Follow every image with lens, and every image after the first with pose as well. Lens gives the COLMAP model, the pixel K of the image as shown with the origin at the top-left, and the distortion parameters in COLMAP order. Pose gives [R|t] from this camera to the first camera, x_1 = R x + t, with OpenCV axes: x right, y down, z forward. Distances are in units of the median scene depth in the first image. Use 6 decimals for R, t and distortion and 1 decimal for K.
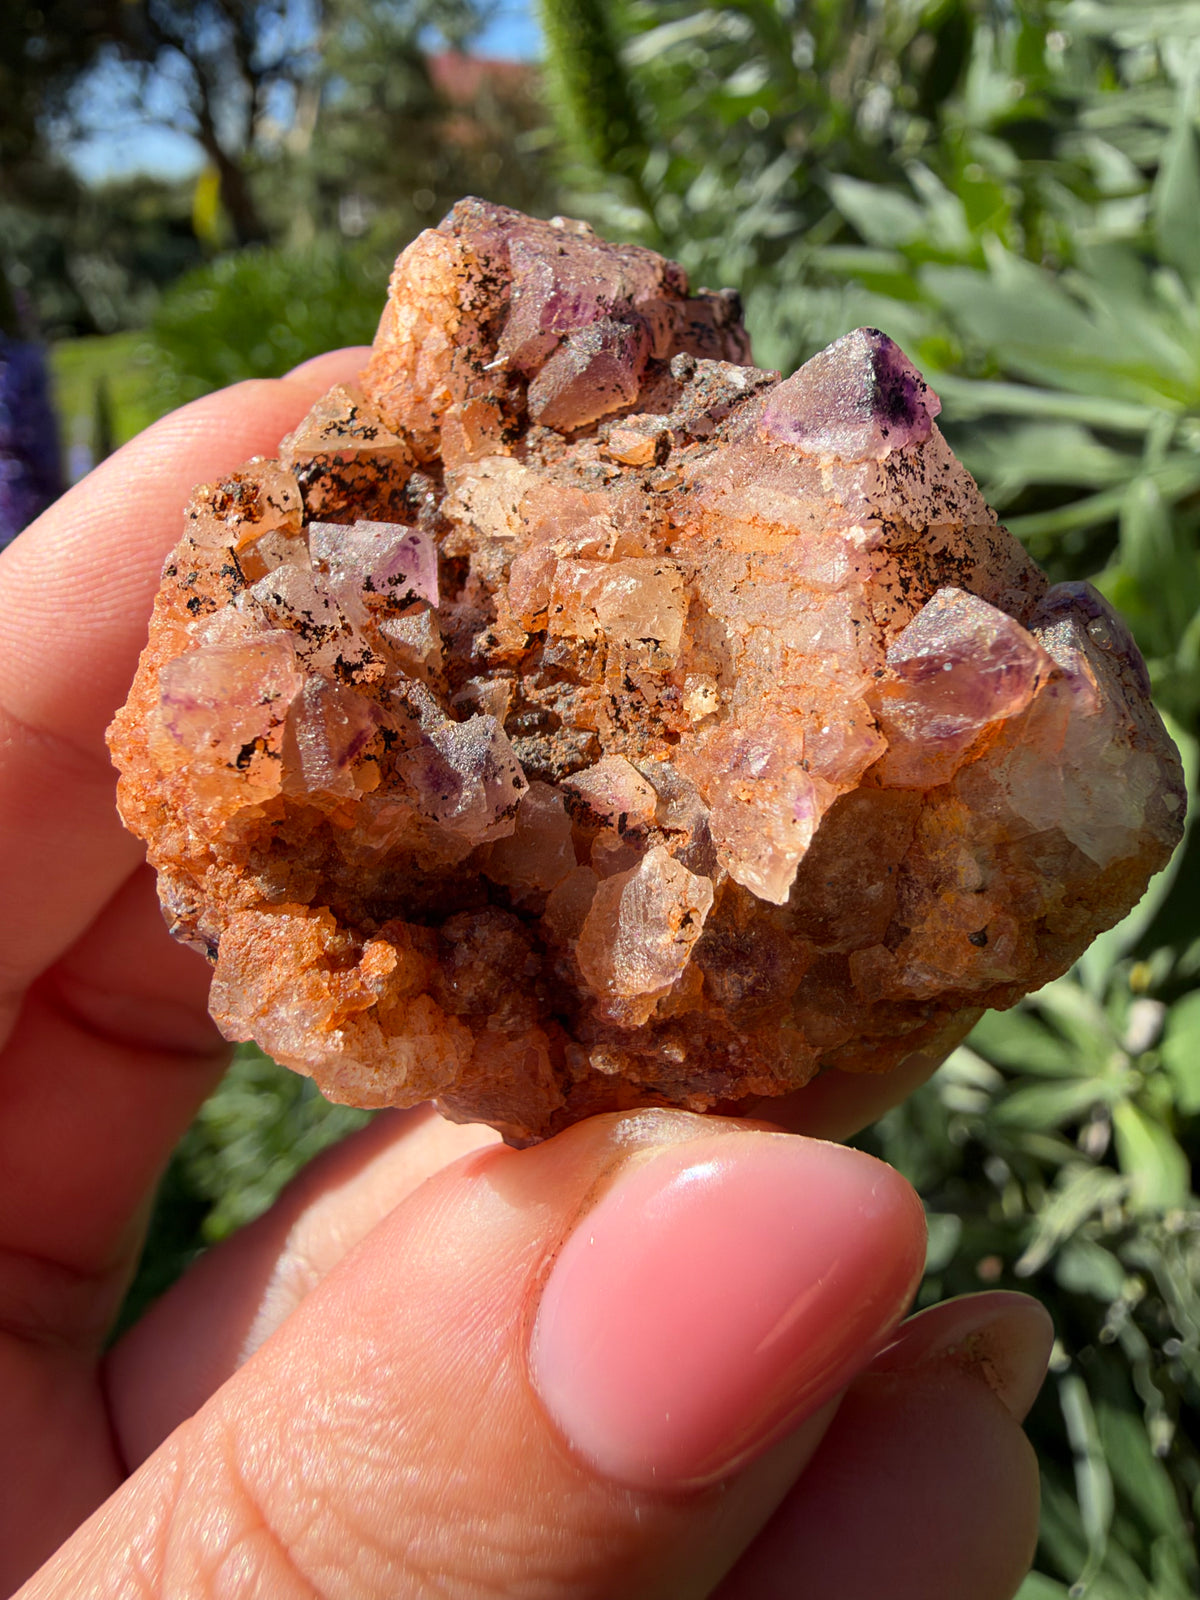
lens RADIAL K [[1210.9, 0, 582.3], [0, 1210.9, 681.9], [0, 0, 1]] dist [-0.021230, 0.001465]
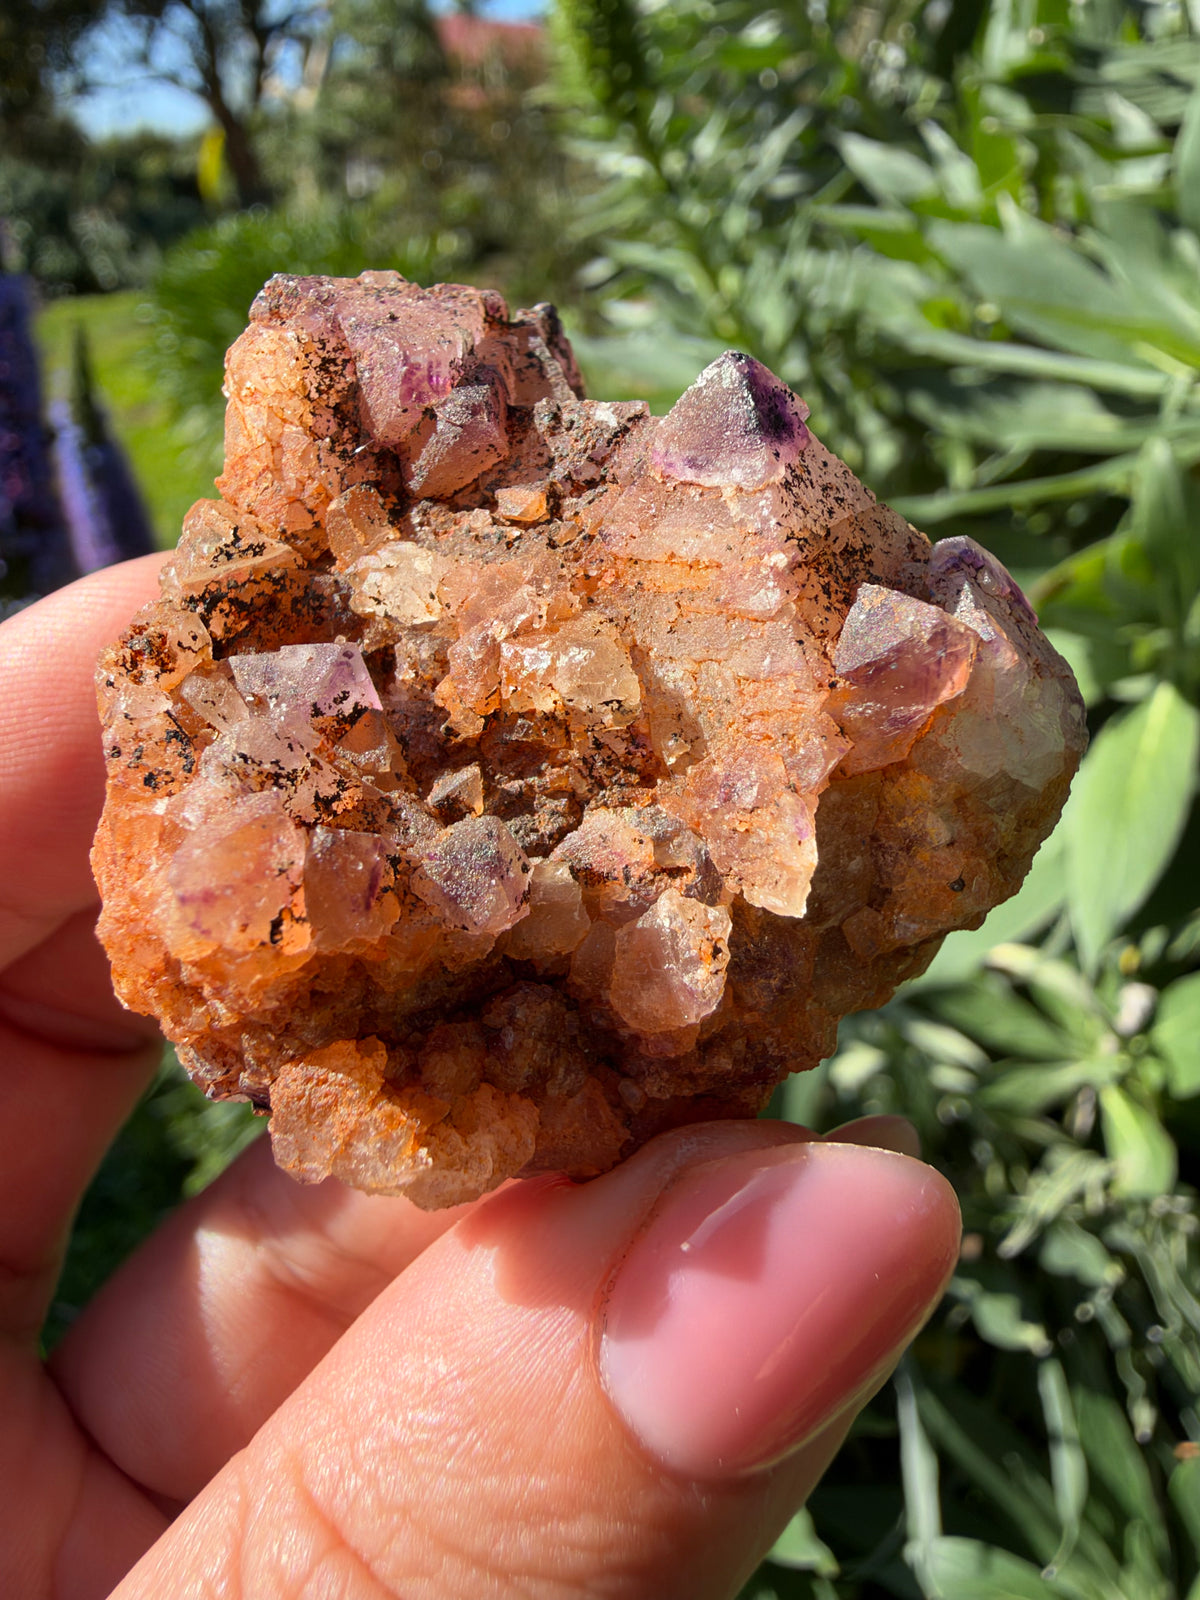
lens RADIAL K [[1210.9, 0, 582.3], [0, 1210.9, 681.9], [0, 0, 1]] dist [-0.021230, 0.001465]
pose [[0.952277, -0.255615, 0.166820, -0.132722], [0.242332, 0.965433, 0.095986, -0.150972], [-0.185589, -0.050979, 0.981304, -0.016057]]
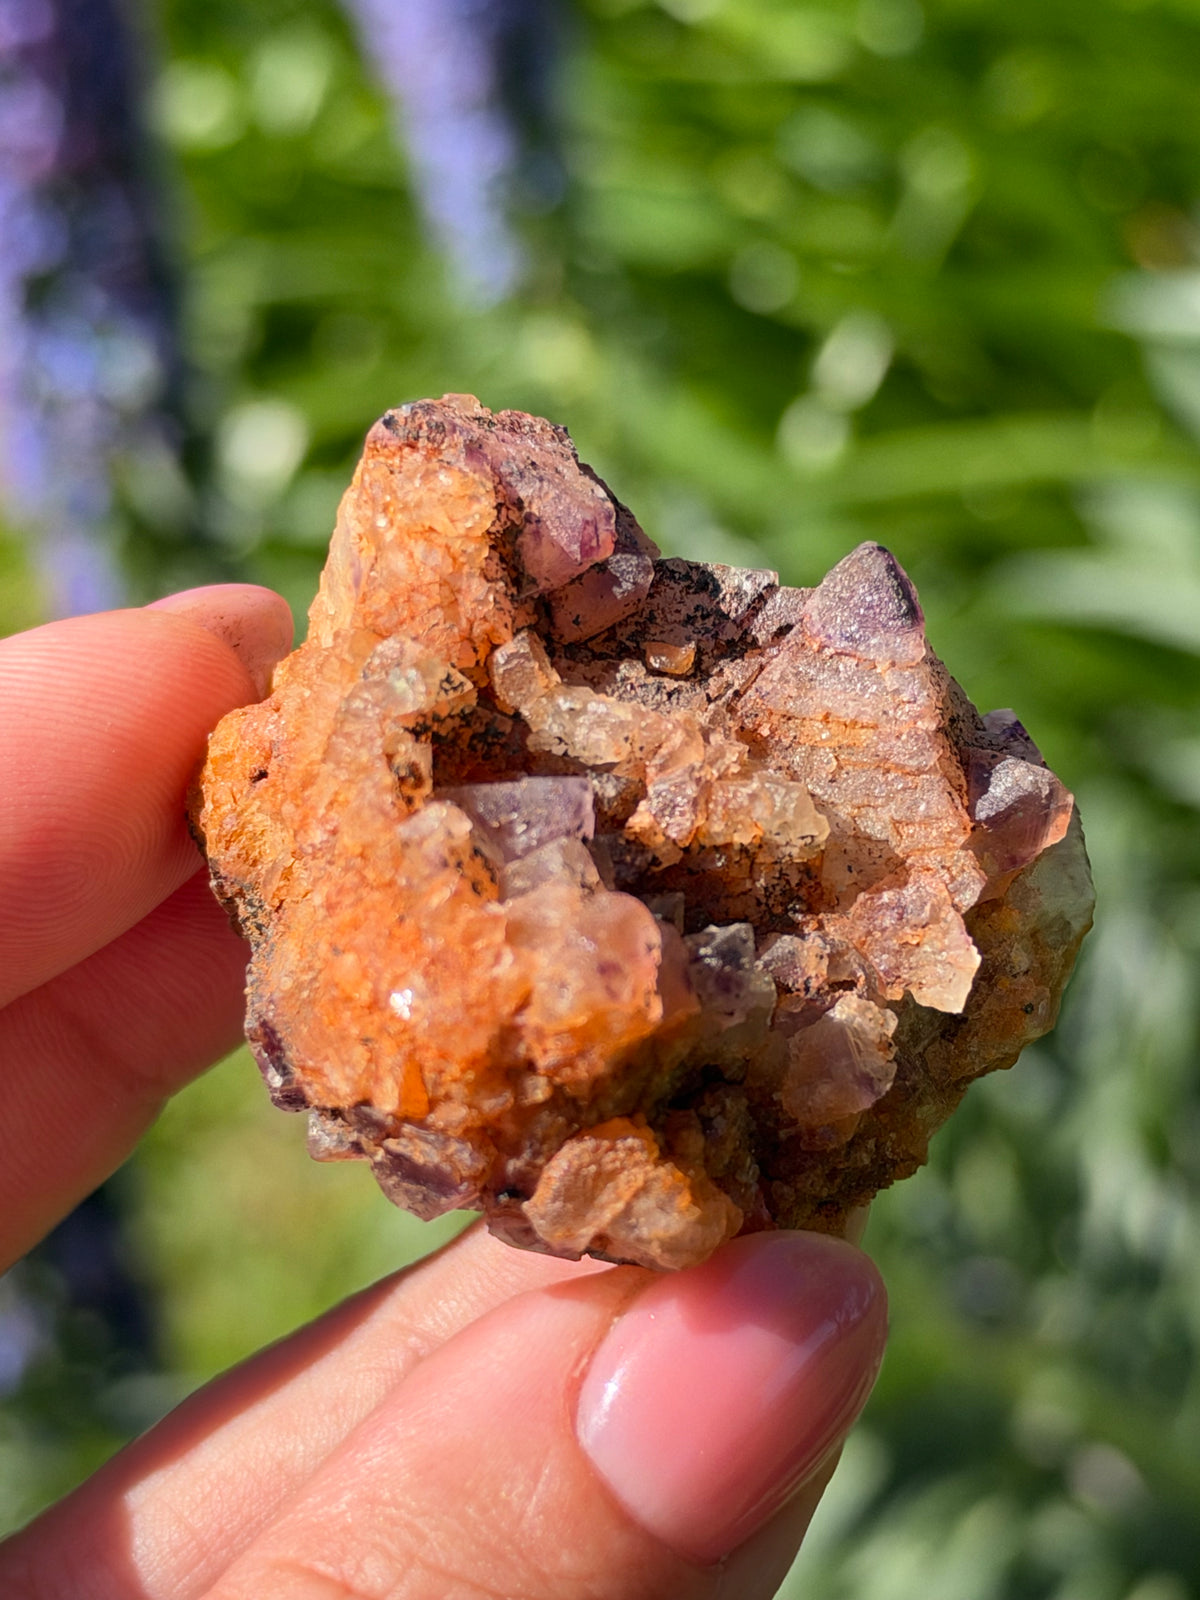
lens RADIAL K [[4016.5, 0, 599.2], [0, 4016.5, 795.9], [0, 0, 1]] dist [0.147537, 0.229574]
pose [[0.757250, -0.204551, 0.620267, -2.539458], [0.154289, 0.978837, 0.134436, -0.633950], [-0.634640, -0.006101, 0.772784, -1.956848]]
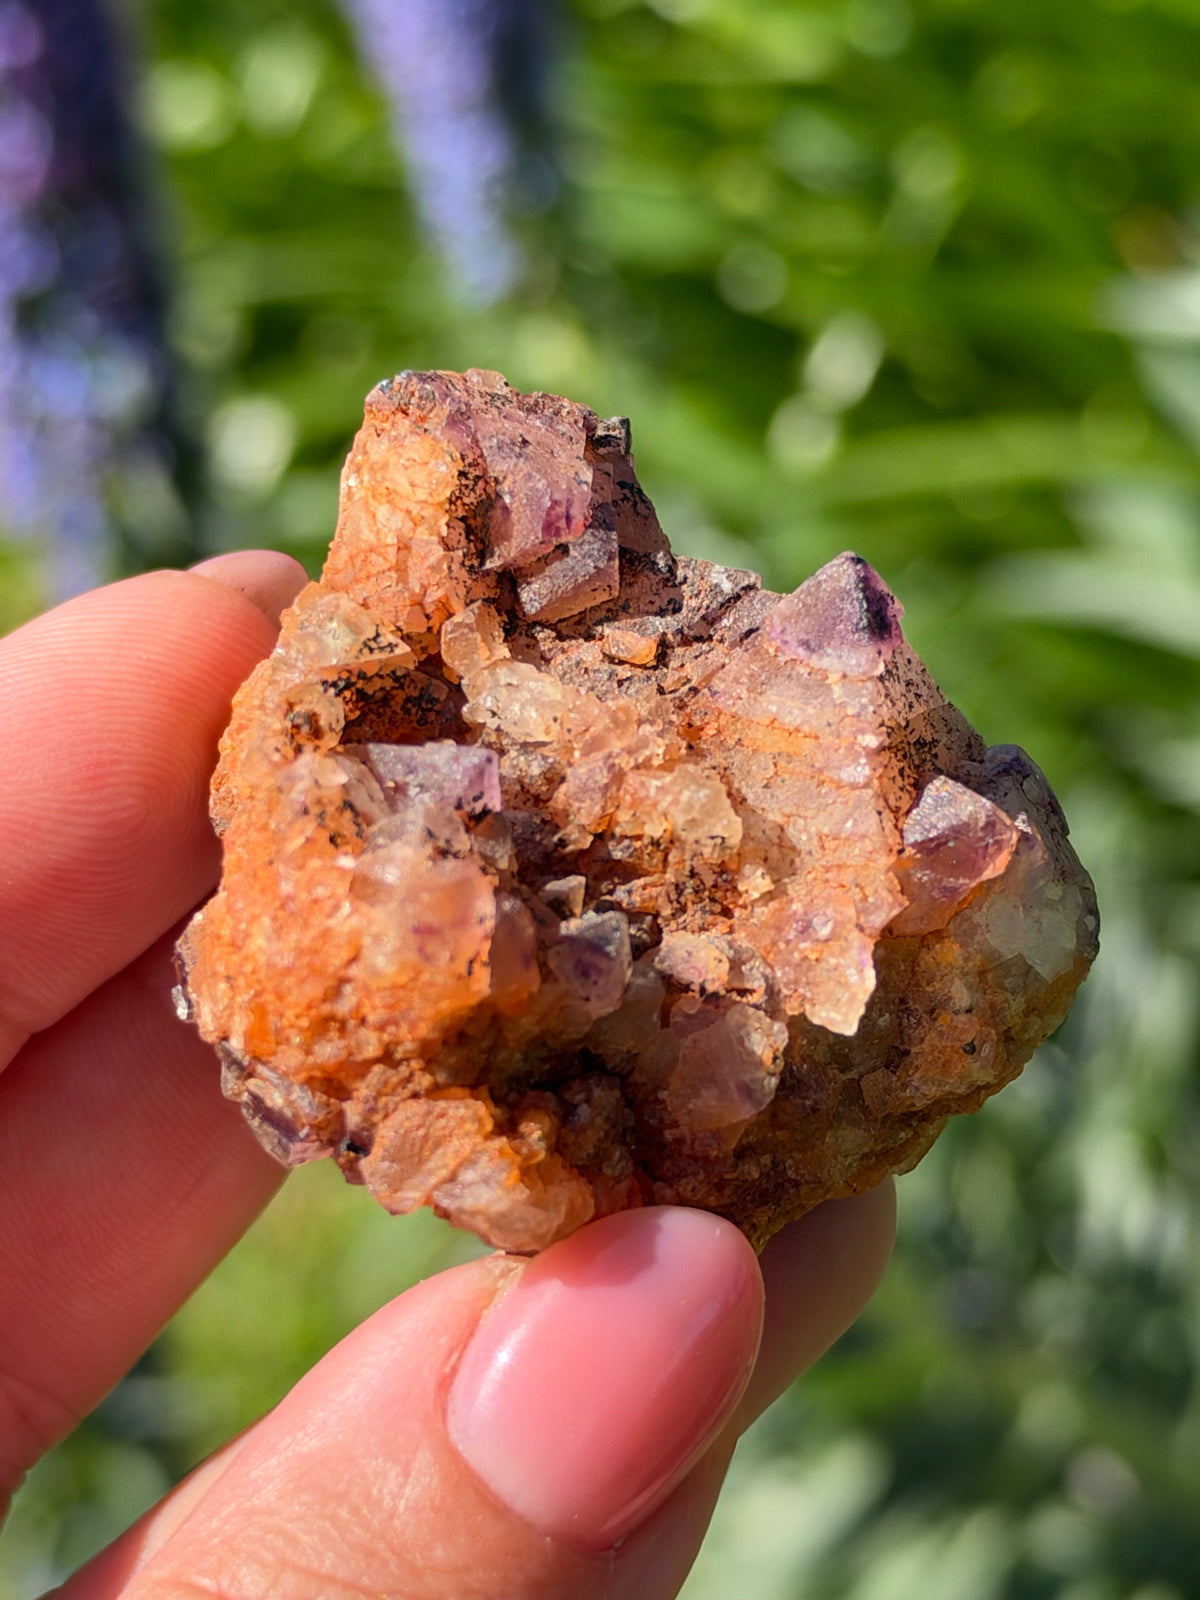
lens RADIAL K [[4016.5, 0, 599.2], [0, 4016.5, 795.9], [0, 0, 1]] dist [0.147537, 0.229574]
pose [[0.913550, -0.091519, 0.396296, -1.591710], [0.065043, 0.994689, 0.079771, -0.391127], [-0.401492, -0.047098, 0.914651, -2.554880]]
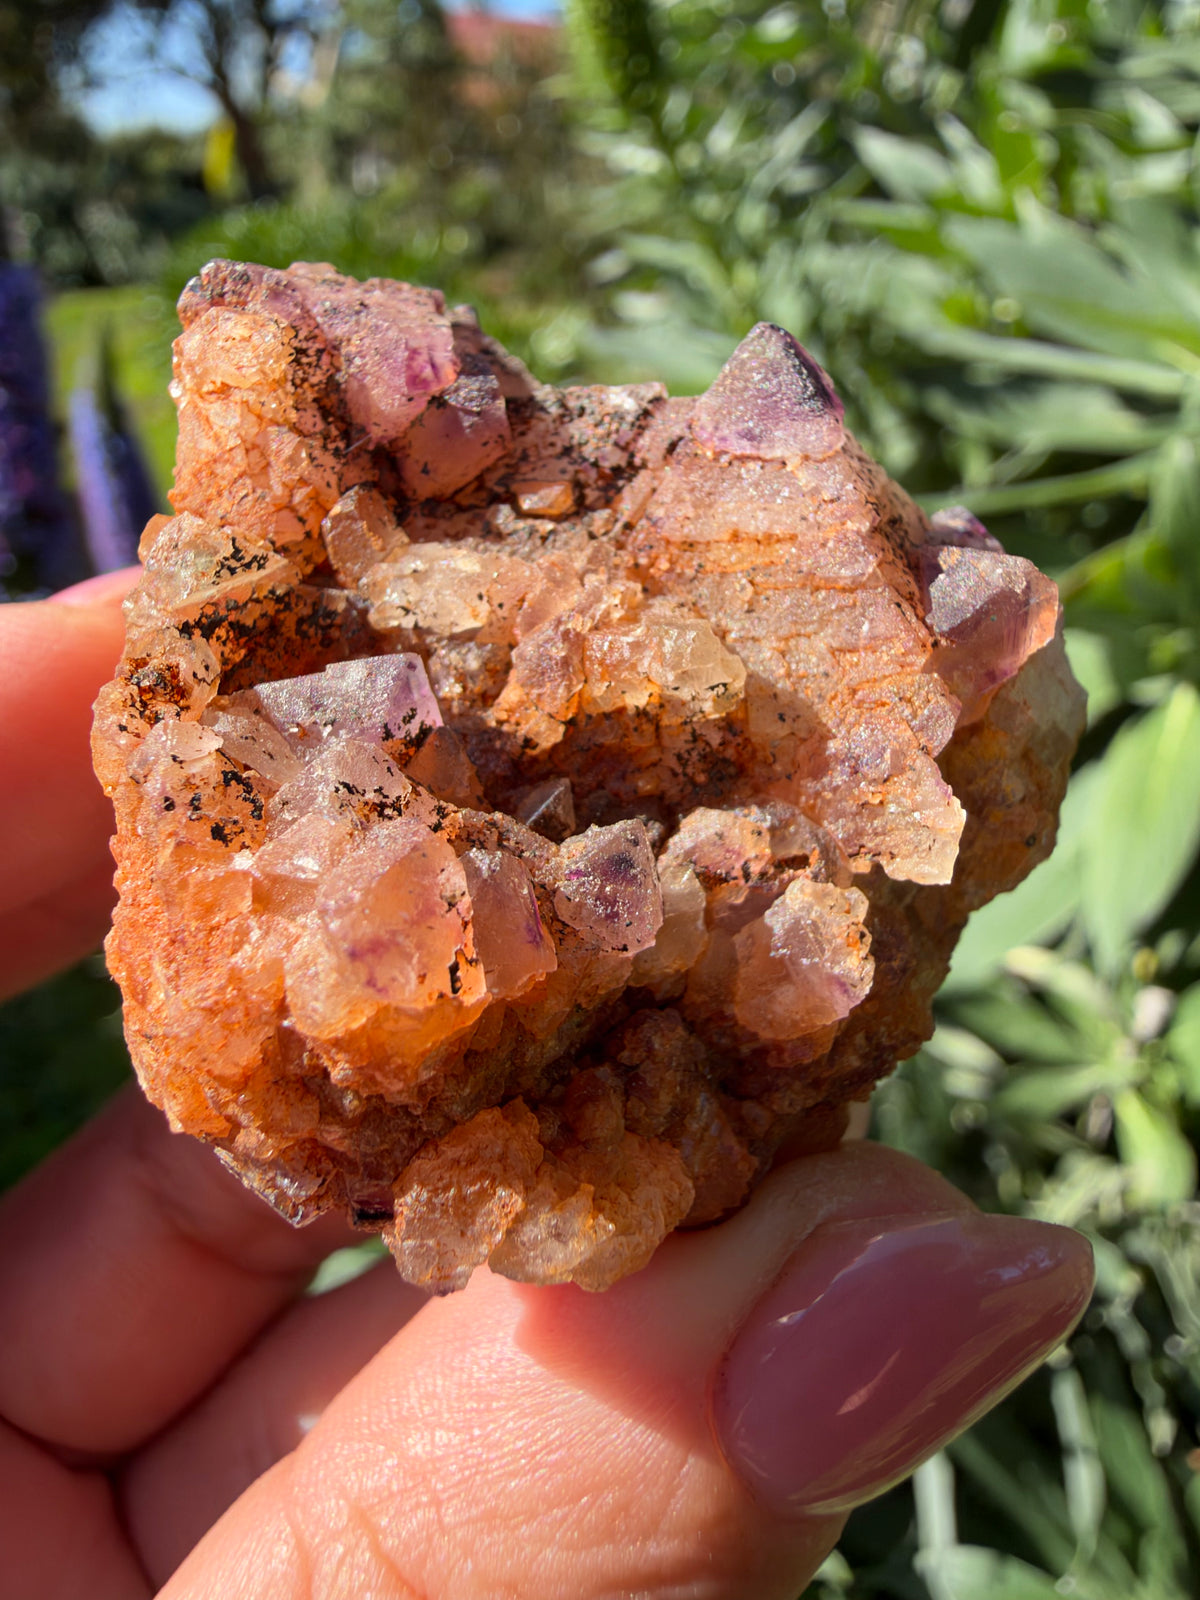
lens RADIAL K [[1210.9, 0, 582.3], [0, 1210.9, 681.9], [0, 0, 1]] dist [-0.021230, 0.001465]
pose [[0.828981, -0.328619, 0.452549, -0.452392], [0.313520, 0.943125, 0.110545, -0.171295], [-0.463138, 0.050243, 0.884861, 0.186968]]
